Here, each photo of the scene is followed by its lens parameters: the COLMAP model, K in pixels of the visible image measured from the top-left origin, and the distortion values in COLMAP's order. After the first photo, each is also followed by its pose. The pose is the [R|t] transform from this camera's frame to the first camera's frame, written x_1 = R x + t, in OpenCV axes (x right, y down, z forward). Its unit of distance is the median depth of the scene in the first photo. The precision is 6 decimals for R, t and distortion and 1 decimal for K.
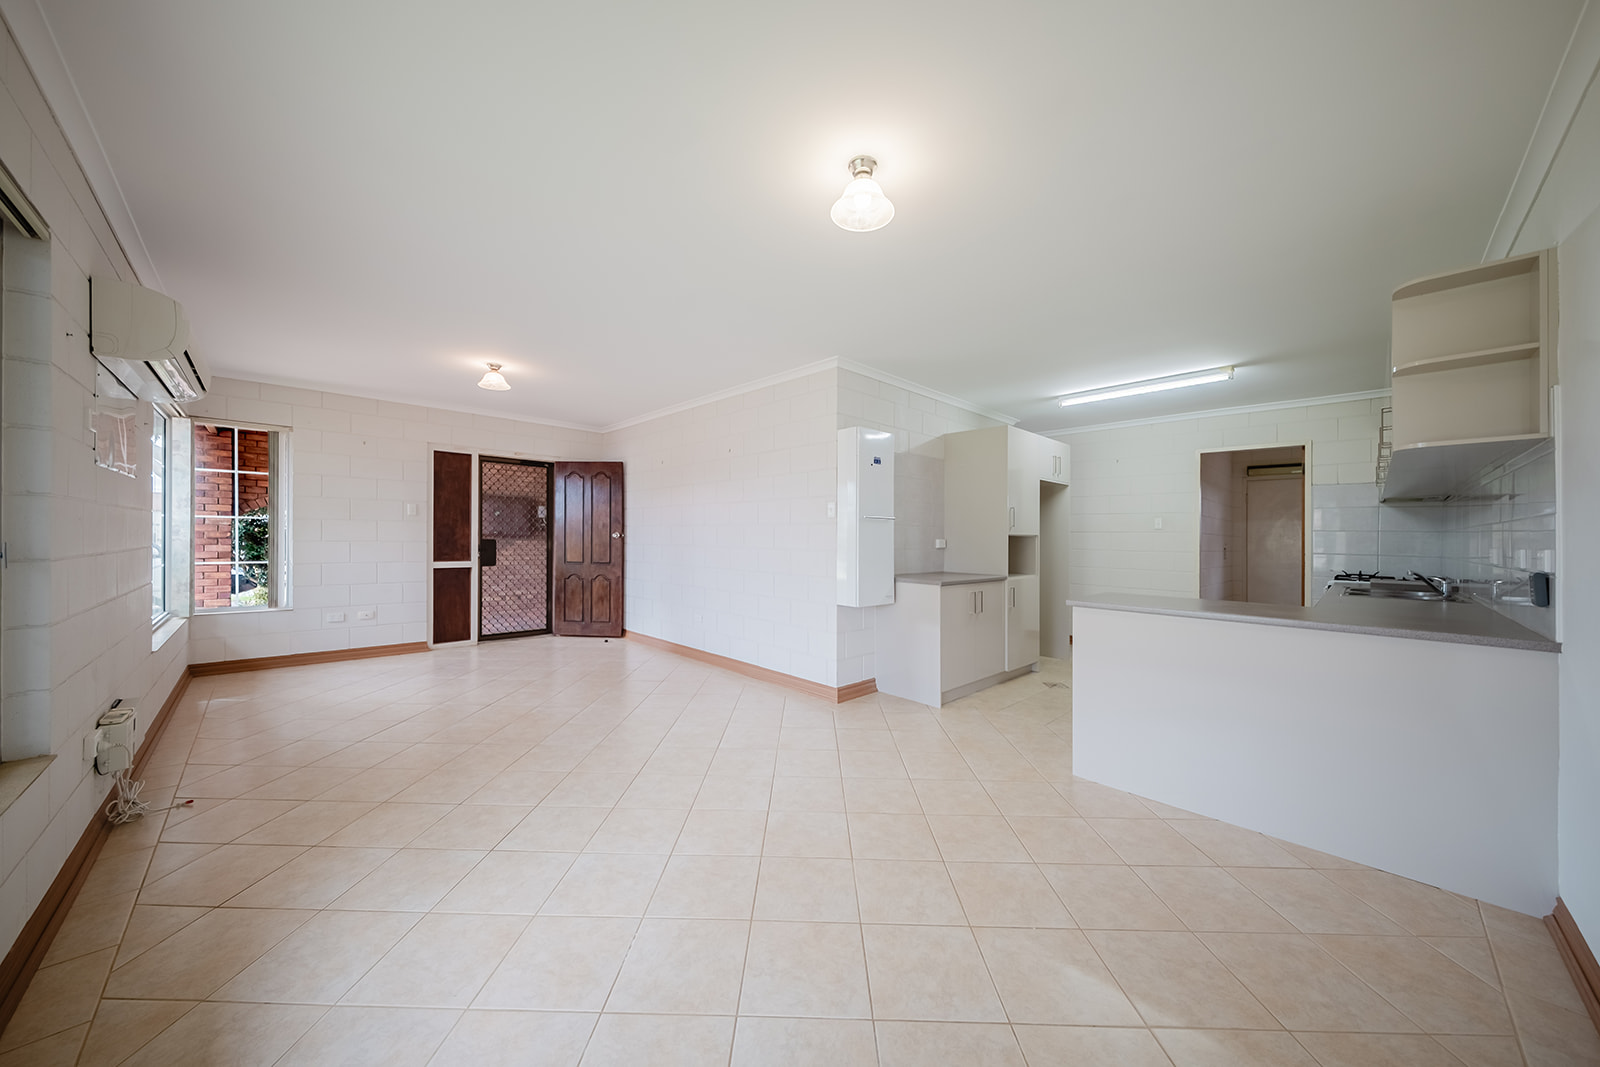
lens RADIAL K [[543.0, 0, 799.4], [0, 543.0, 527.6], [0, 0, 1]] dist [0.000325, 0.000012]
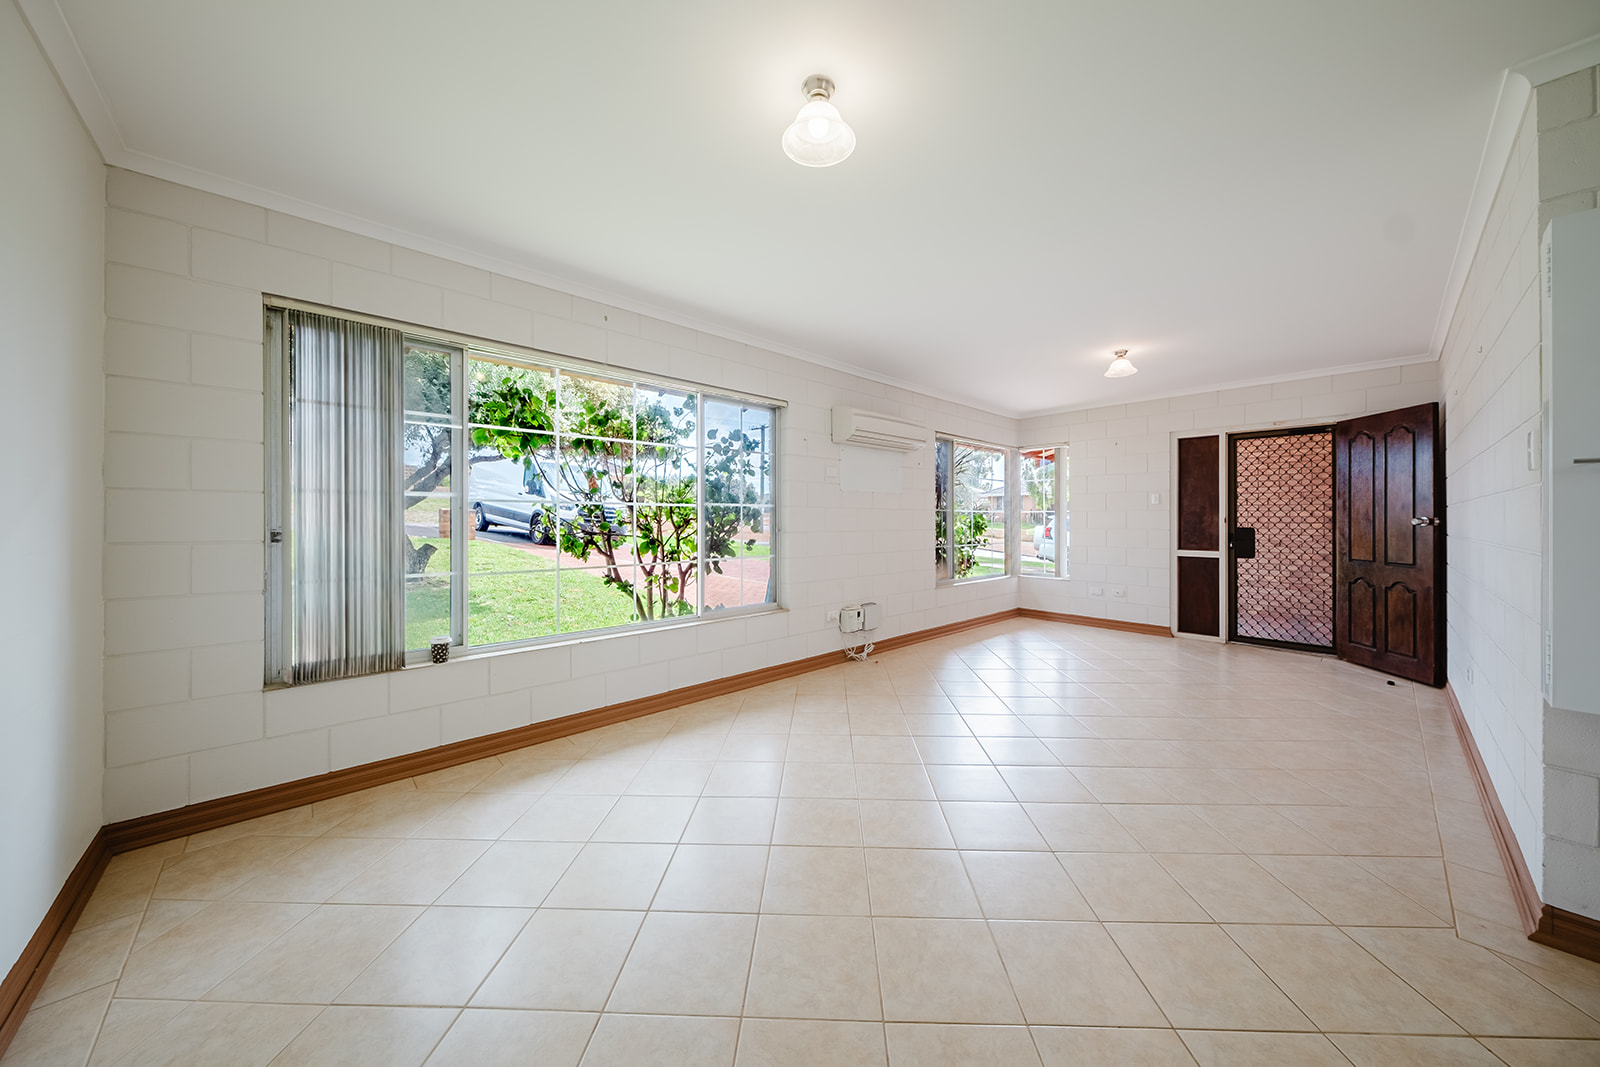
lens RADIAL K [[543.0, 0, 799.4], [0, 543.0, 527.6], [0, 0, 1]] dist [0.000325, 0.000012]
pose [[-0.023111, -0.000553, -0.999733, 0.318839], [0.013124, 0.999914, -0.000856, 0.012669], [0.999647, -0.013141, -0.023102, 0.301295]]
